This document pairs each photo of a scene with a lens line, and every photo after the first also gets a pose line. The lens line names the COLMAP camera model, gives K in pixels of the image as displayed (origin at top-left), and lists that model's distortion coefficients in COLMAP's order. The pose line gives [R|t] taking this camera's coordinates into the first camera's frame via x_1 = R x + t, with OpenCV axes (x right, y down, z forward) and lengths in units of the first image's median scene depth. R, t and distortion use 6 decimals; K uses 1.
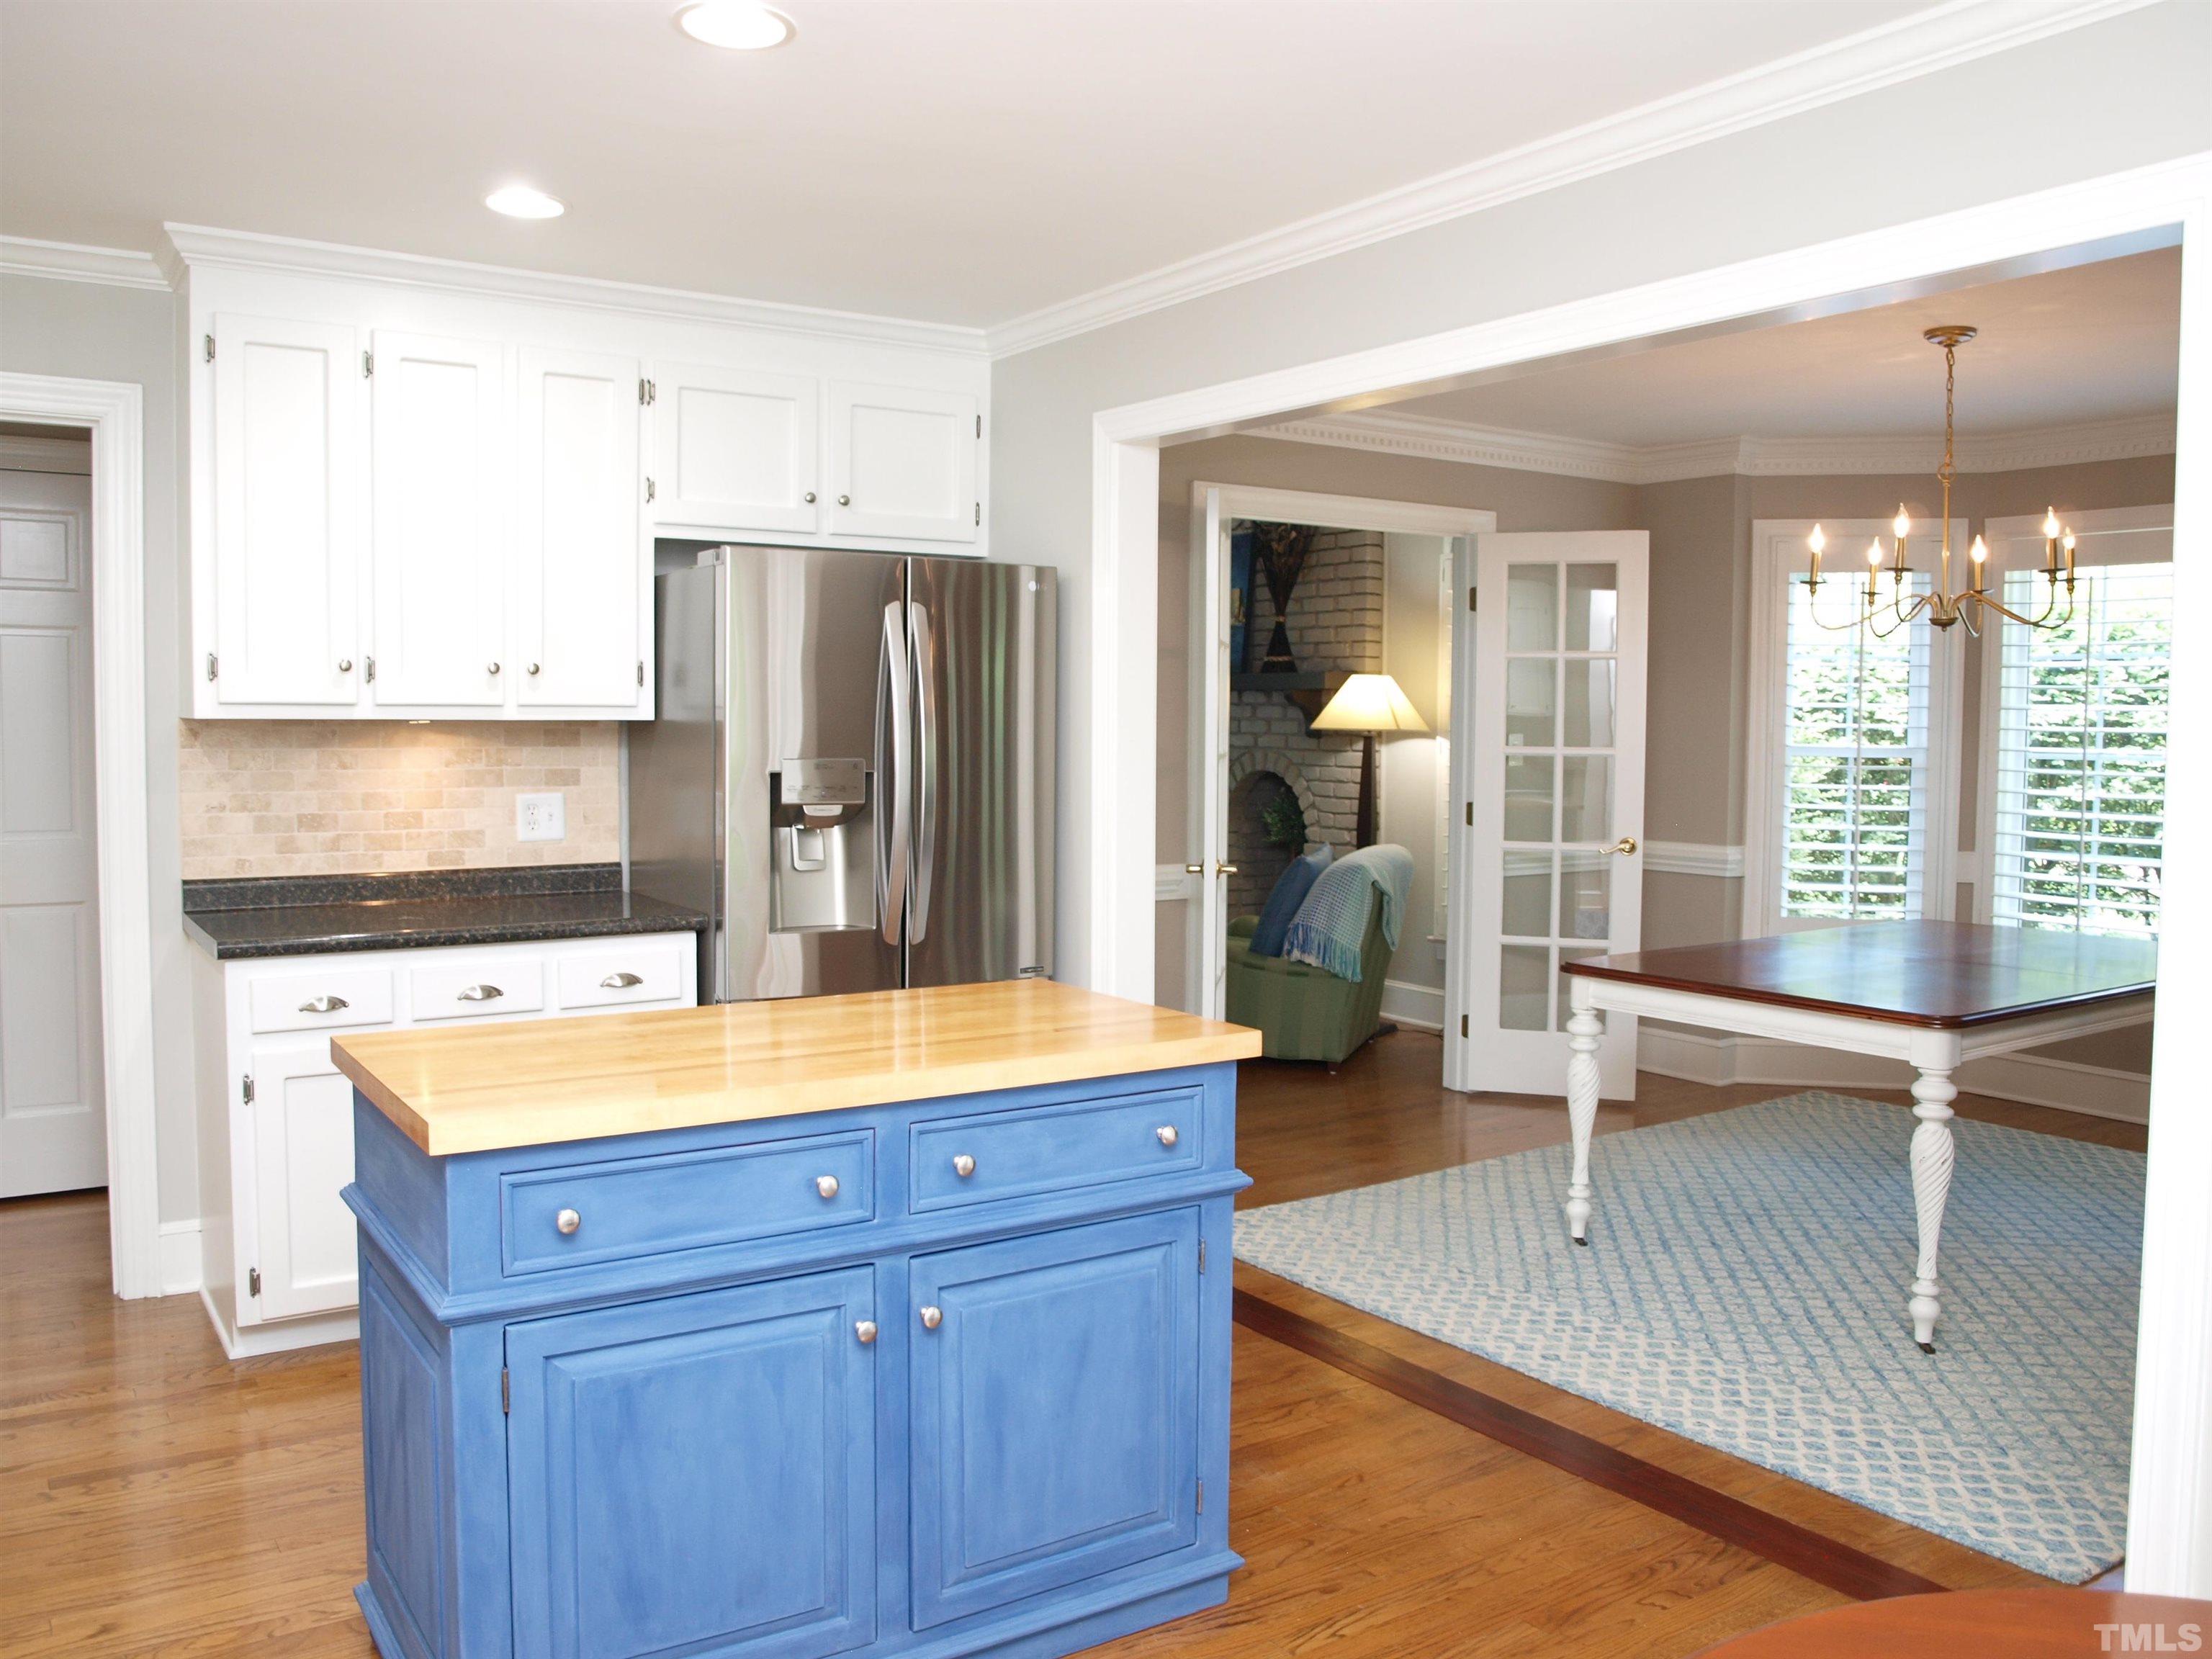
lens RADIAL K [[1762.2, 0, 1091.7], [0, 1762.2, 817.0], [0, 0, 1]] dist [-0.106270, 0.065550]
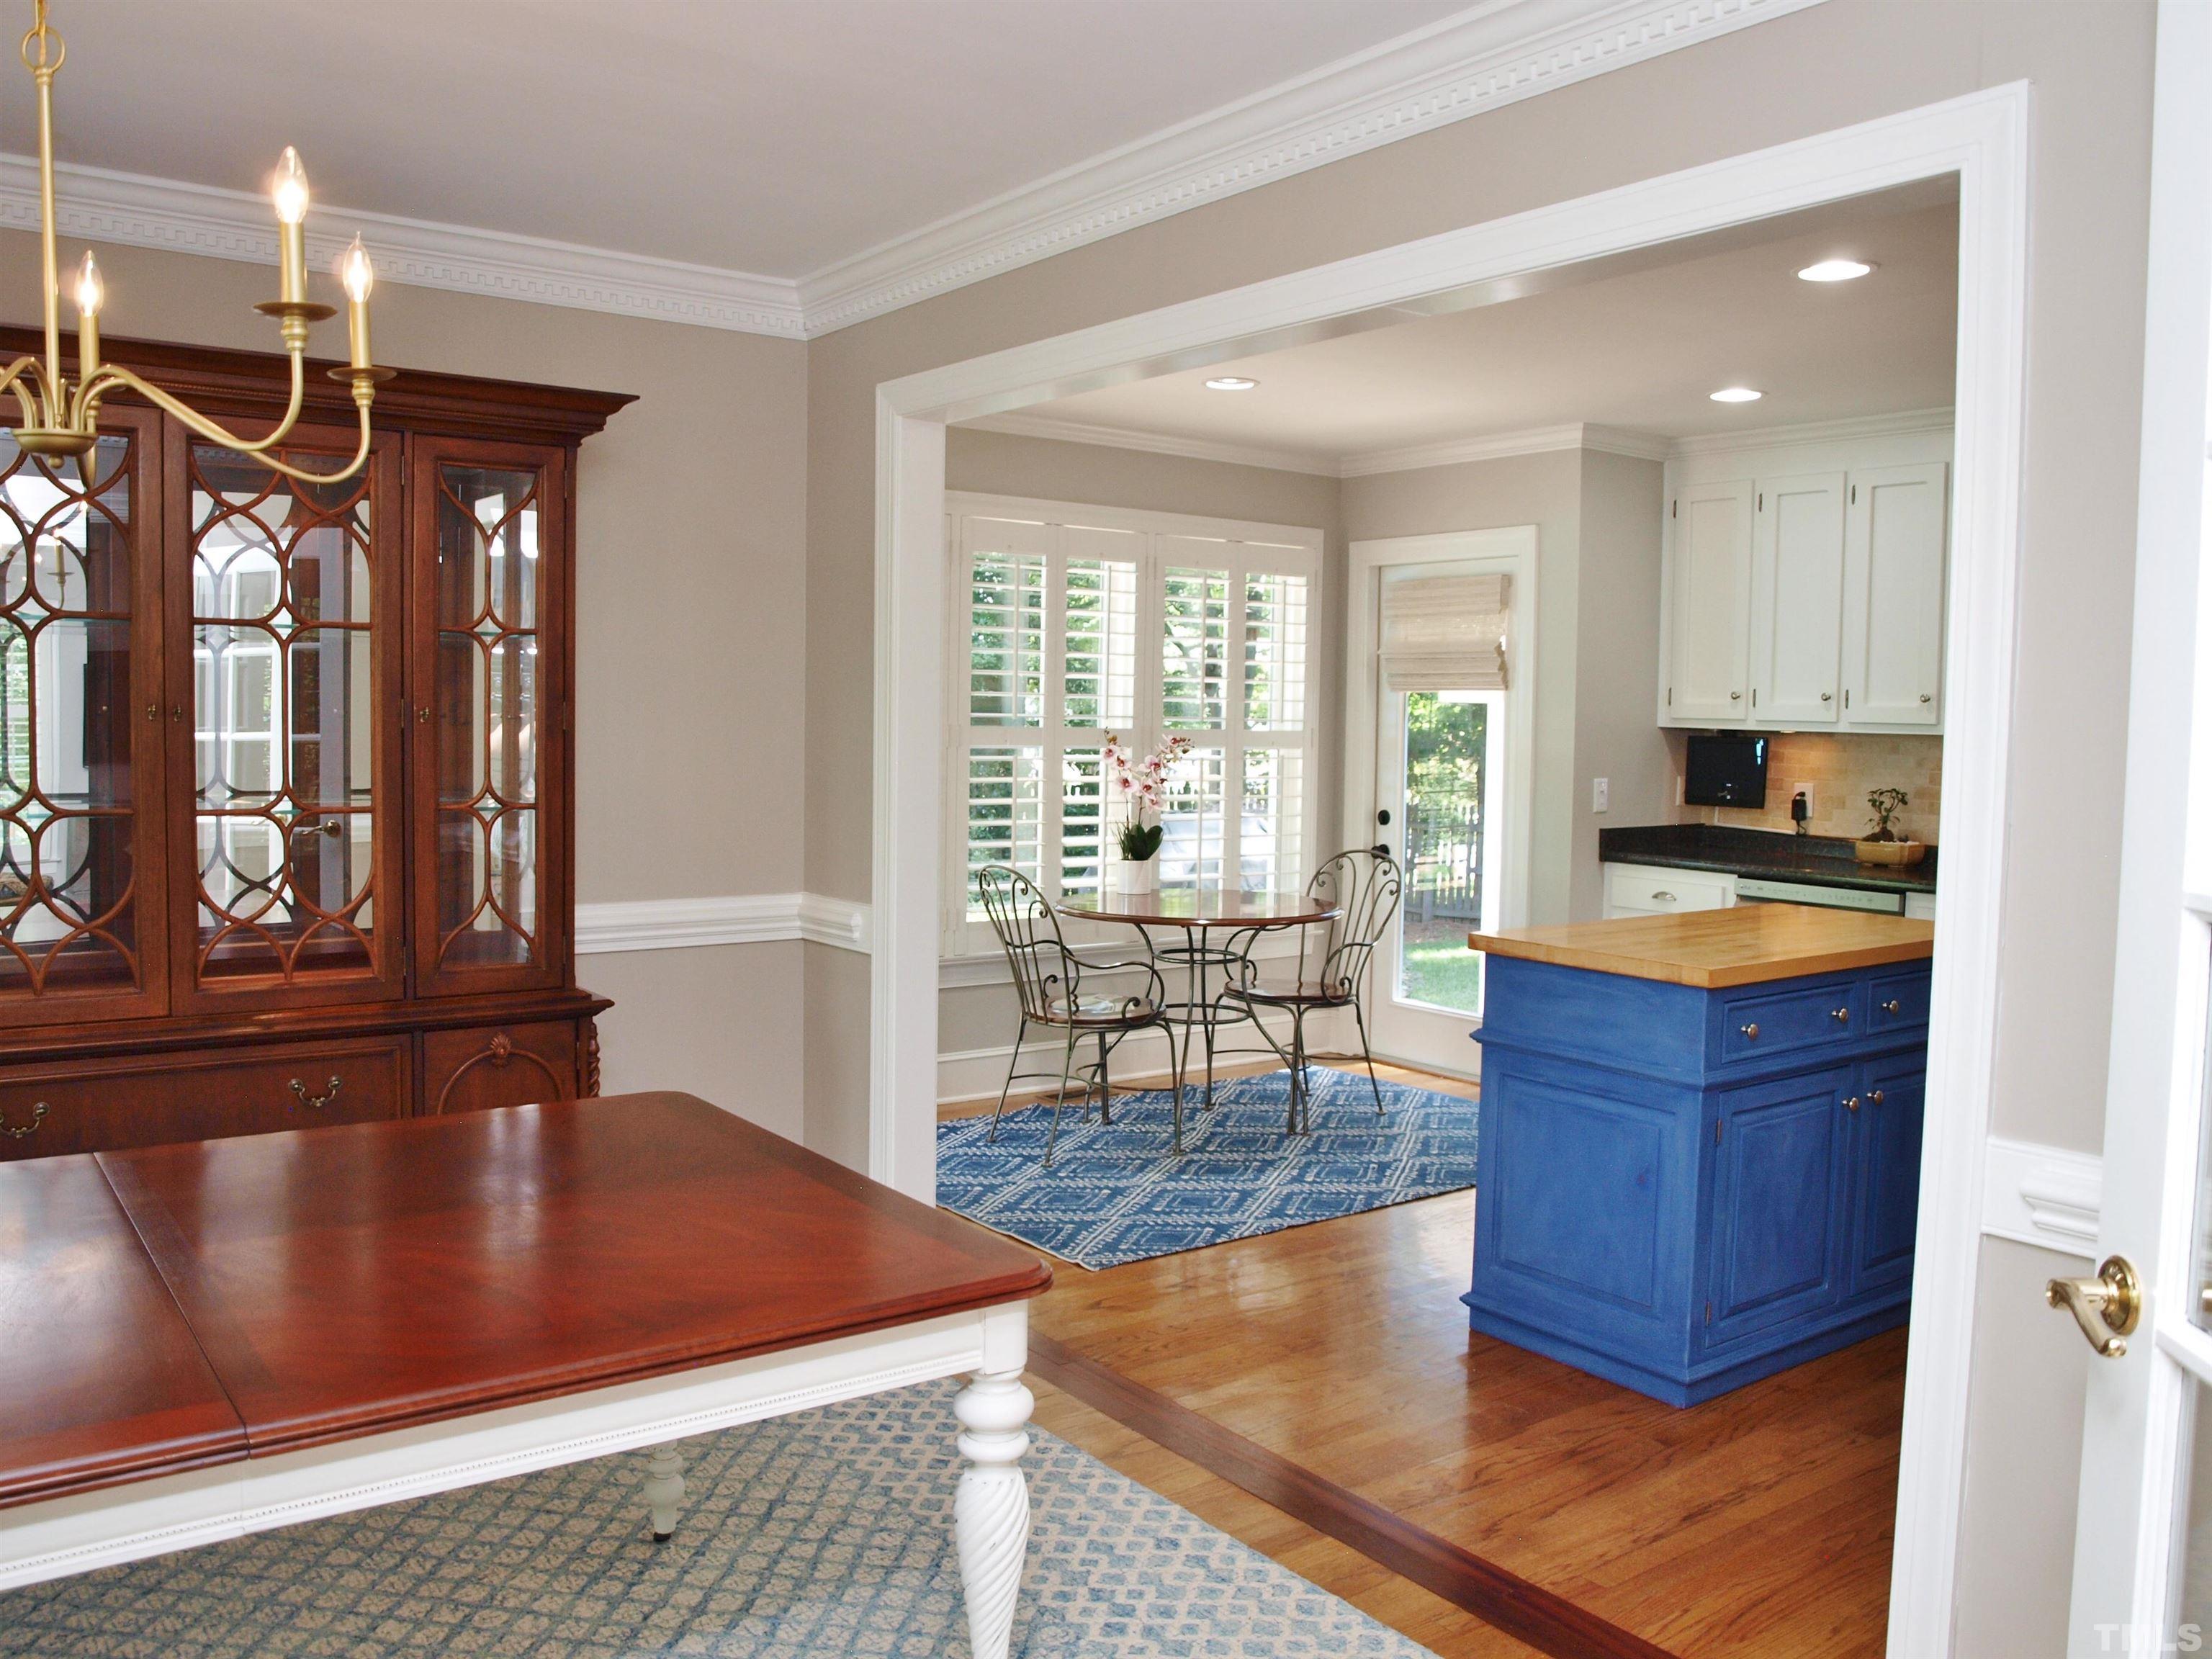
lens RADIAL K [[1762.2, 0, 1091.7], [0, 1762.2, 817.0], [0, 0, 1]] dist [-0.106270, 0.065550]
pose [[-0.998818, -0.022858, -0.042896, 0.205739], [-0.027754, 0.992713, 0.117266, -0.060405], [0.039903, 0.118318, -0.992174, 1.048974]]
